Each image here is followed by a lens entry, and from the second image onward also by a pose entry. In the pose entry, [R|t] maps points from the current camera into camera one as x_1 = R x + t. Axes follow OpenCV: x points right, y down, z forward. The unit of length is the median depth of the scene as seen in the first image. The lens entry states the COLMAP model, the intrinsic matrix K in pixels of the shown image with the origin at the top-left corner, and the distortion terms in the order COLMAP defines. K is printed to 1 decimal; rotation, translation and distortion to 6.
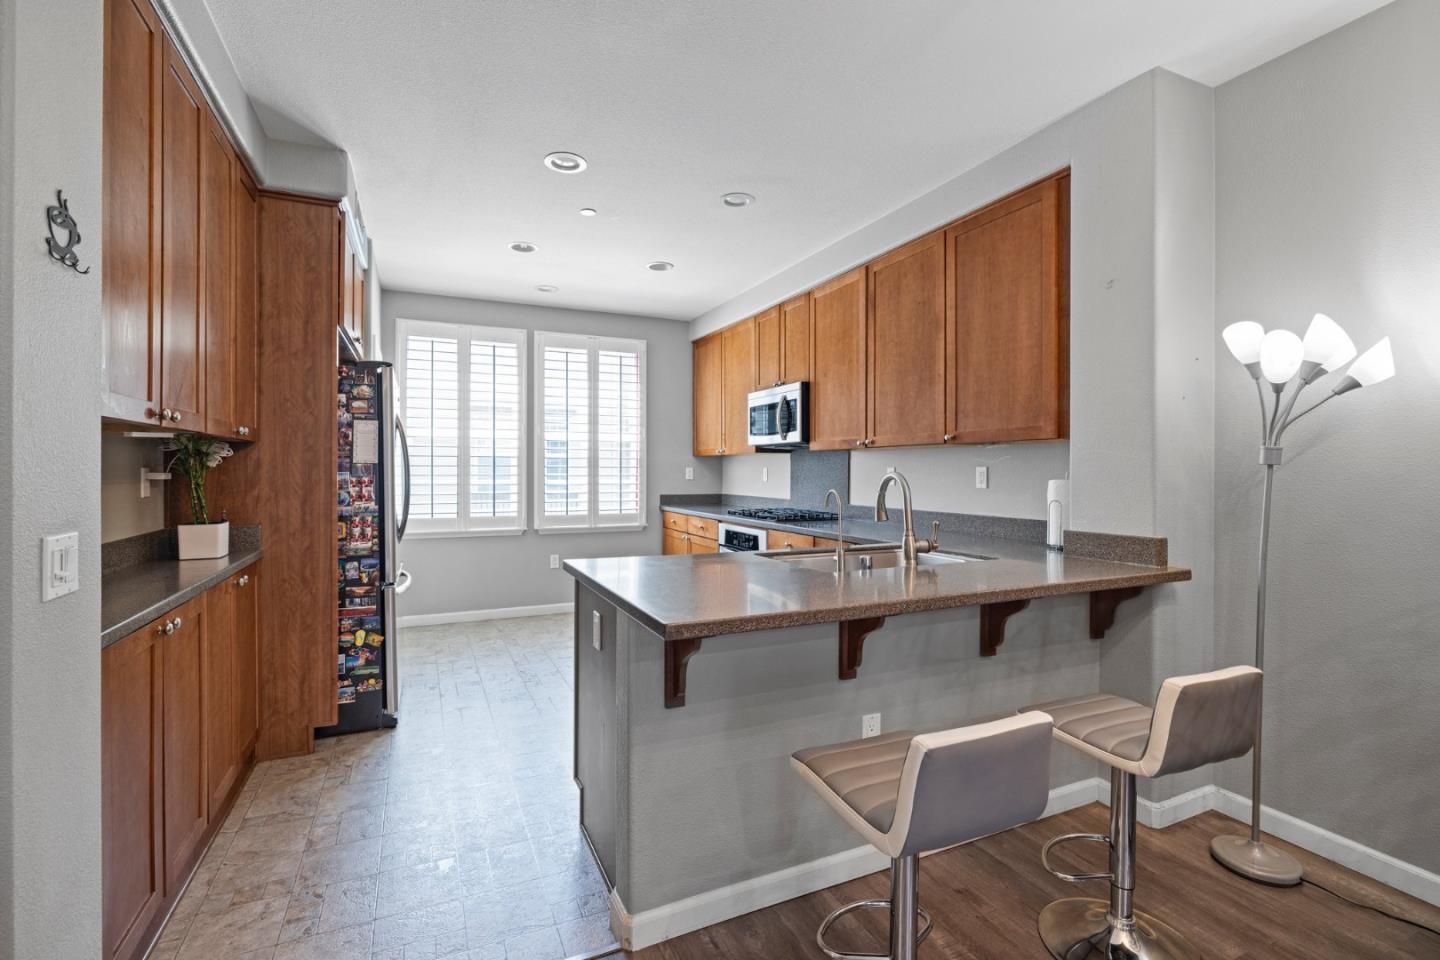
lens RADIAL K [[638.6, 0, 707.5], [0, 638.6, 472.6], [0, 0, 1]] dist [-0.005143, -0.000008]
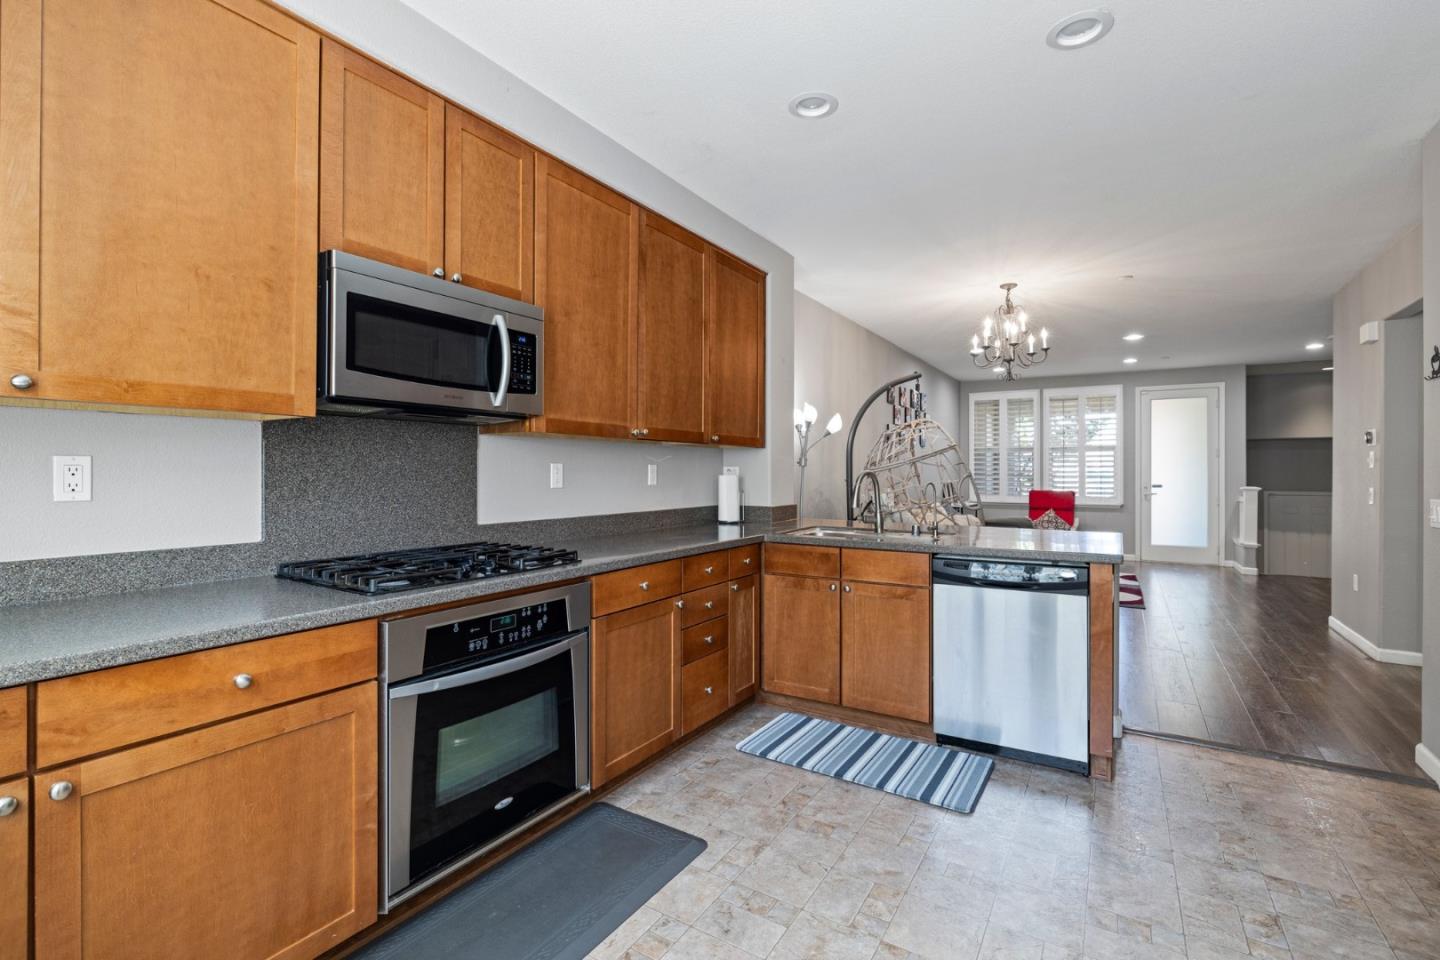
lens RADIAL K [[638.6, 0, 719.7], [0, 638.6, 475.7], [0, 0, 1]] dist [-0.005143, -0.000008]
pose [[-0.550933, -0.010319, 0.834485, -0.803600], [0.001256, 0.999912, 0.013194, -0.006754], [-0.834548, 0.008317, -0.550872, 2.331831]]
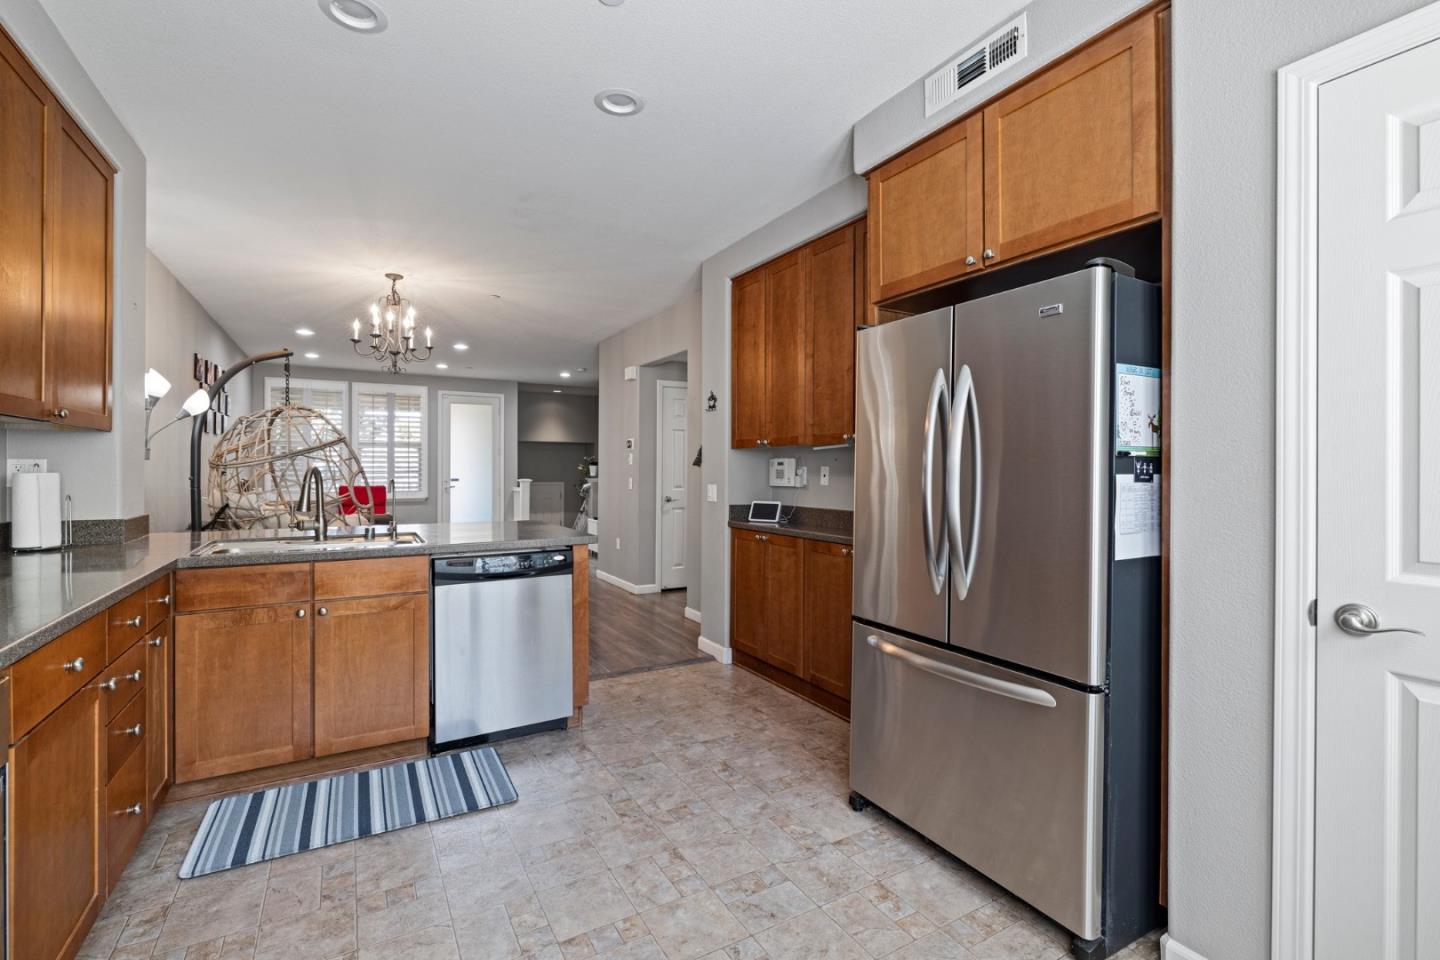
lens RADIAL K [[638.6, 0, 715.6], [0, 638.6, 470.5], [0, 0, 1]] dist [-0.005143, -0.000008]
pose [[-0.996397, -0.005423, -0.084639, -0.380420], [-0.006230, 0.999938, 0.009273, -0.005856], [0.084584, 0.009767, -0.996368, 2.523651]]
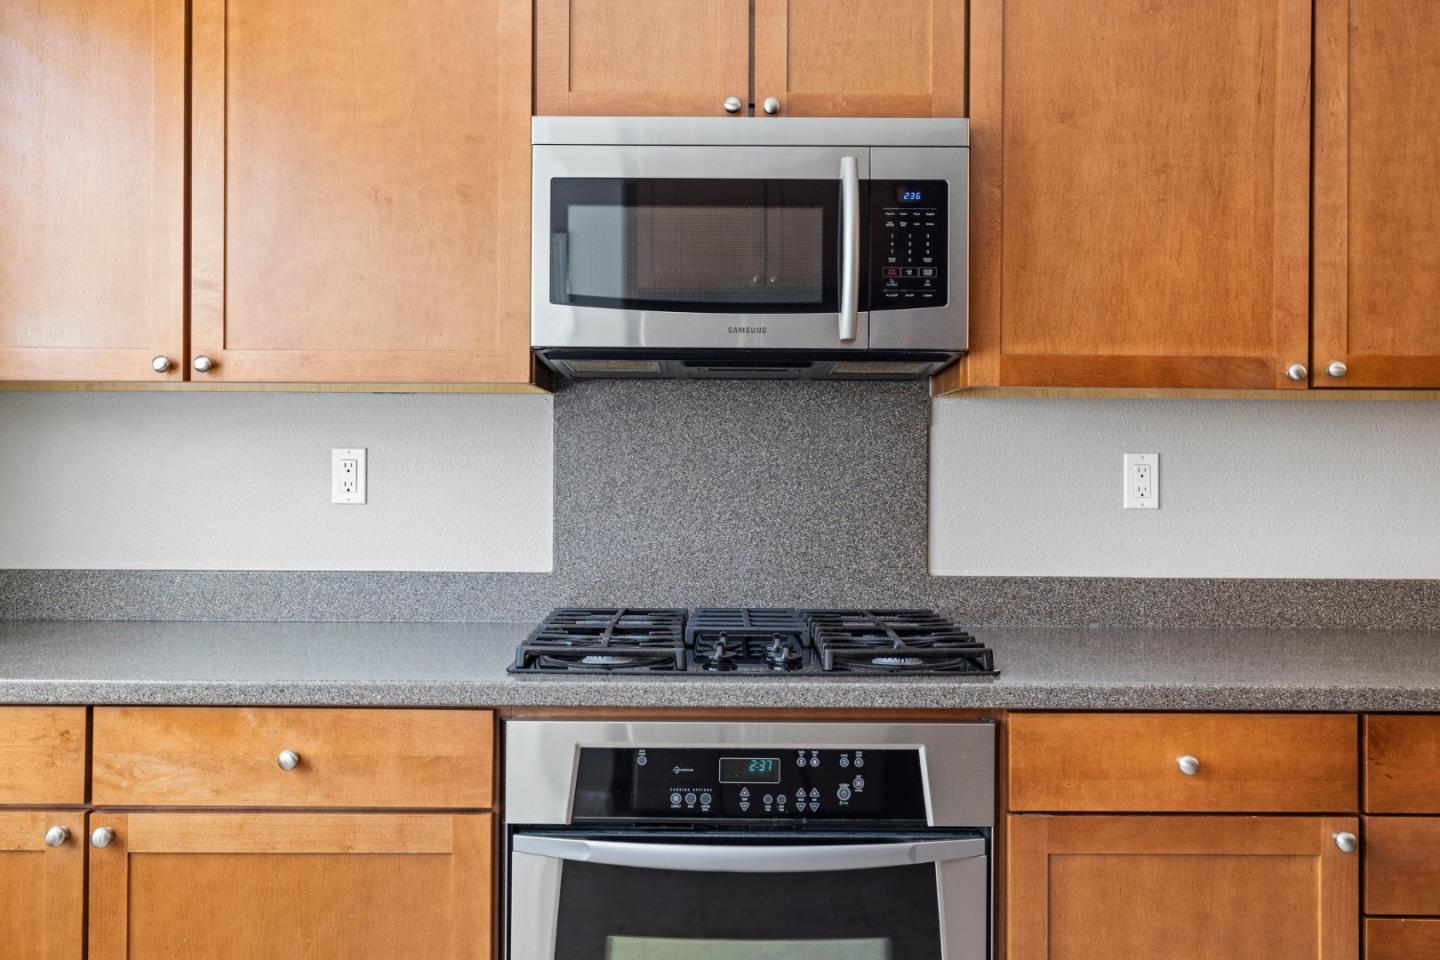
lens RADIAL K [[1163.1, 0, 716.8], [0, 1163.1, 471.3], [0, 0, 1]] dist [0.001373, 0.011357]
pose [[0.405834, -0.002380, 0.913944, -0.649605], [0.001072, 0.999997, 0.002129, -0.001159], [-0.913946, 0.000116, 0.405836, 1.783378]]
